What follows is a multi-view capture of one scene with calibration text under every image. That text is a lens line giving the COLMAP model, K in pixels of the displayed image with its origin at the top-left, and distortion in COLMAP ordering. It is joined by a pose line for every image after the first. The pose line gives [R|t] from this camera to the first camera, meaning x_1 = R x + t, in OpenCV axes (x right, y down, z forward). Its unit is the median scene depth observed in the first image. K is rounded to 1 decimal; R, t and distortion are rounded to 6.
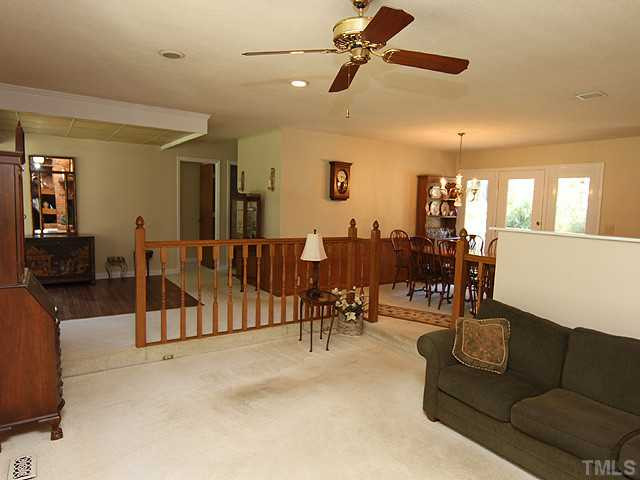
lens RADIAL K [[407.2, 0, 321.0], [0, 407.2, 235.6], [0, 0, 1]] dist [-0.016700, 0.004798]
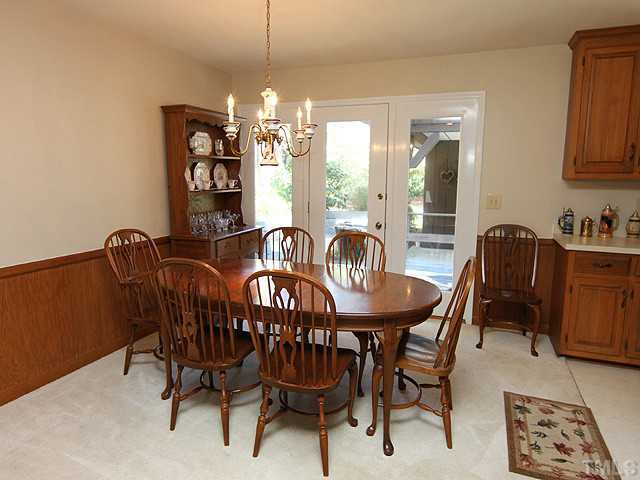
lens RADIAL K [[407.2, 0, 319.9], [0, 407.2, 239.6], [0, 0, 1]] dist [-0.016700, 0.004798]
pose [[0.829443, -0.107575, 0.548134, 0.114121], [0.061009, 0.992857, 0.102535, -0.031006], [-0.555249, -0.051606, 0.830081, 0.490551]]
